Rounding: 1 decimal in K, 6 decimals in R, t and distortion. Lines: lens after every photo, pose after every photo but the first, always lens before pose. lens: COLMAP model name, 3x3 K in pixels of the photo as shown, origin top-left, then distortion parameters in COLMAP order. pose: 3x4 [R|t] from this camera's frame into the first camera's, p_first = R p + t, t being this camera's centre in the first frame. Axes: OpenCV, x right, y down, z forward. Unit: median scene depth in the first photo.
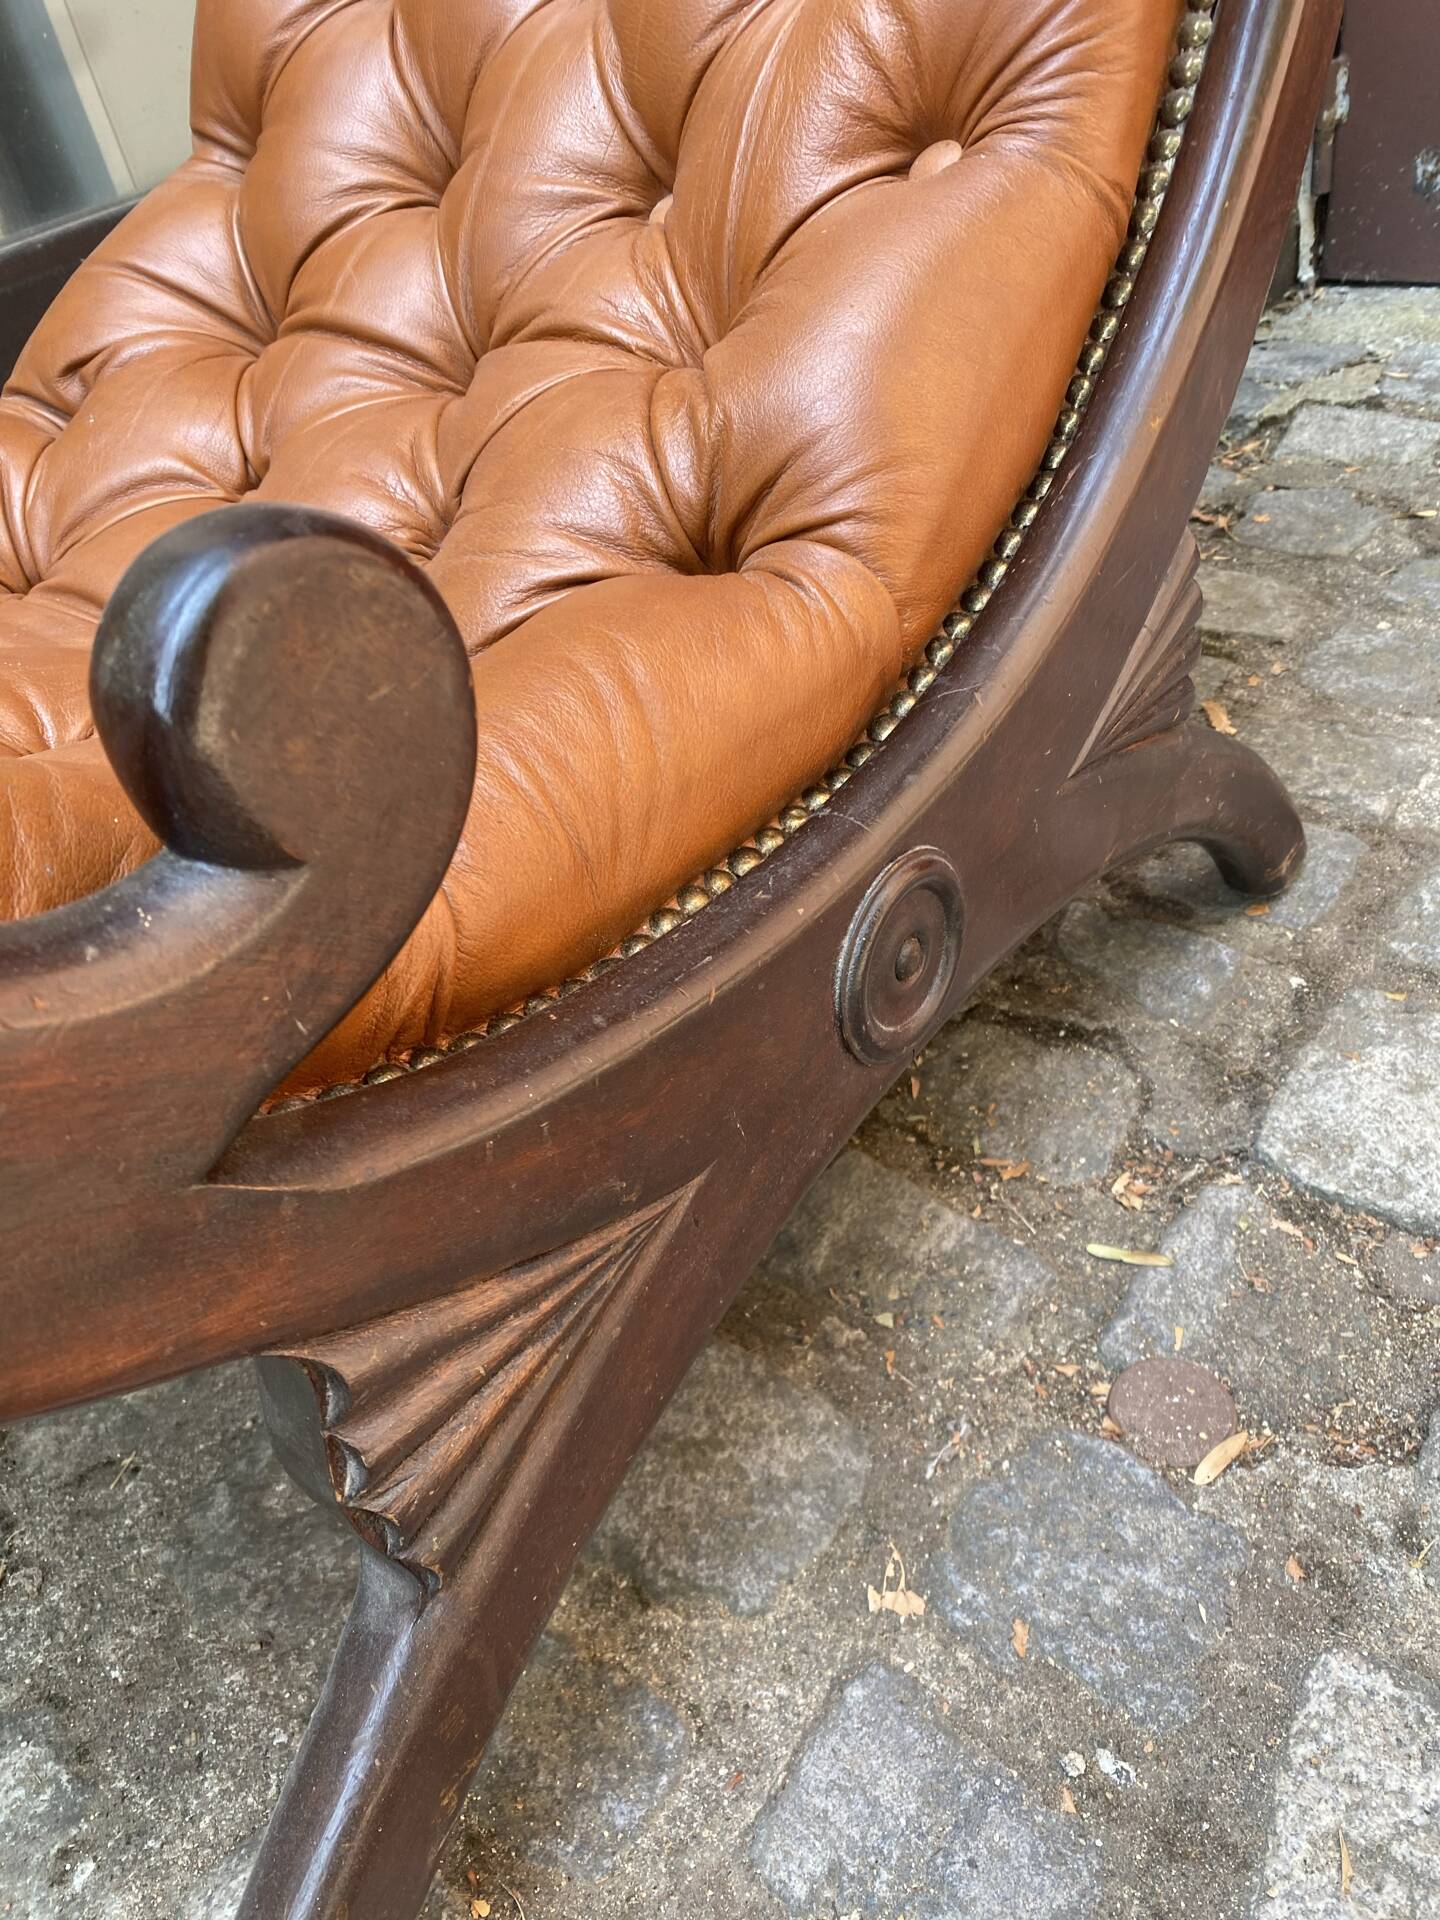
lens RADIAL K [[1485.6, 0, 710.1], [0, 1485.6, 968.2], [0, 0, 1]] dist [0.006323, -0.003094]
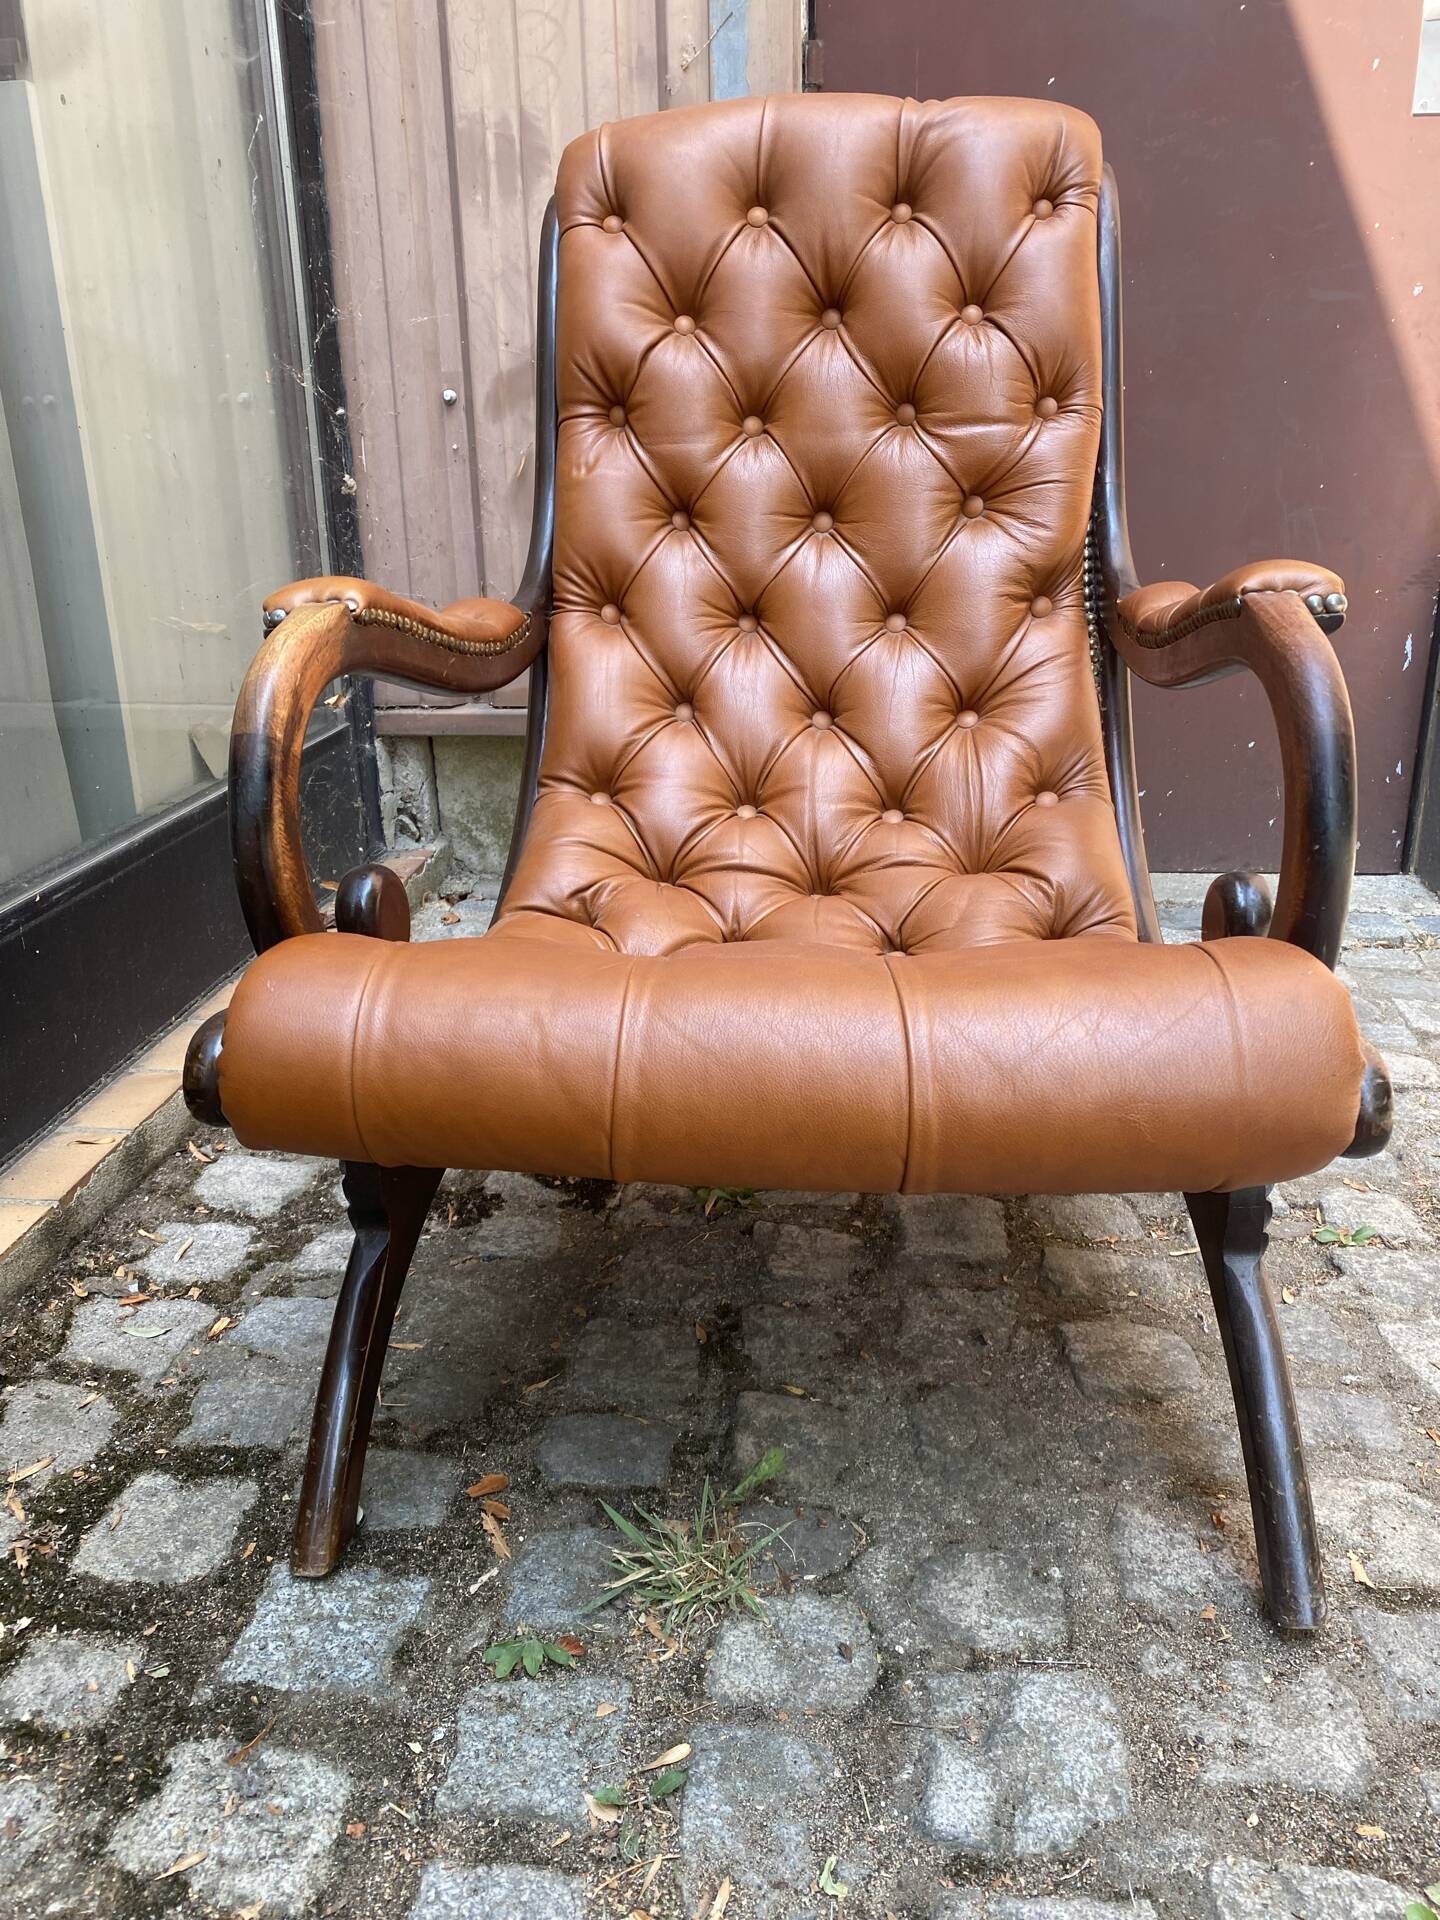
lens RADIAL K [[1469.0, 0, 741.7], [0, 1469.0, 926.4], [0, 0, 1]] dist [0.008481, -0.011613]
pose [[0.812523, -0.028978, 0.582208, -1.477160], [0.271125, 0.902946, -0.333437, 0.305330], [-0.516040, 0.428777, 0.741521, -0.448904]]
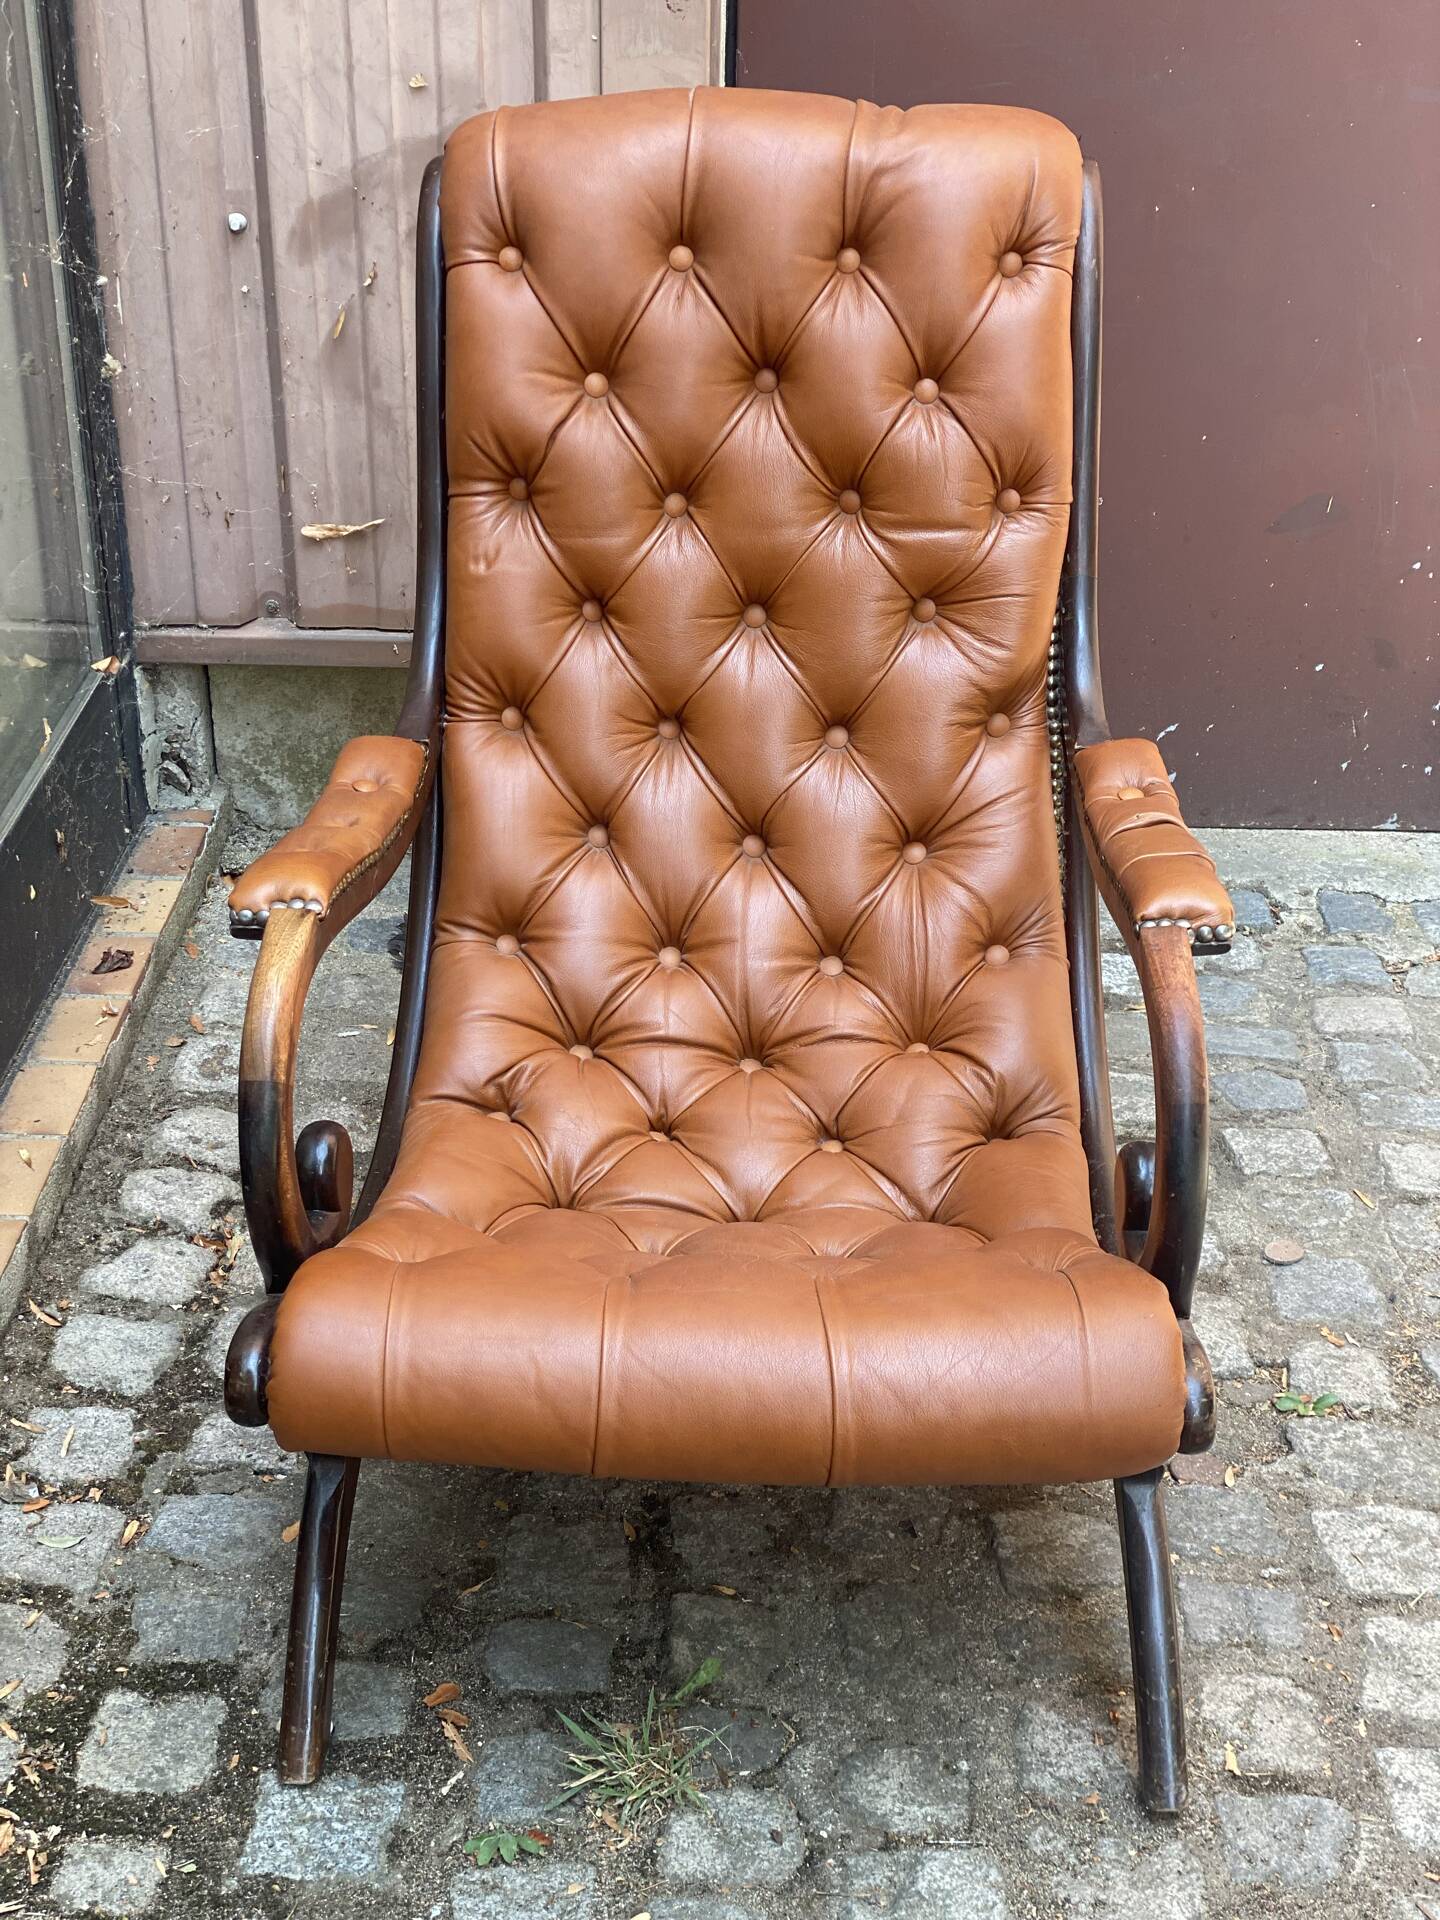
lens RADIAL K [[2853.2, 0, 712.8], [0, 2853.2, 936.5], [0, 0, 1]] dist [0.090327, 0.000000]
pose [[0.779701, -0.125046, 0.613539, -2.504373], [0.284445, 0.943651, -0.169154, 0.063253], [-0.557815, 0.306408, 0.771335, -1.913535]]
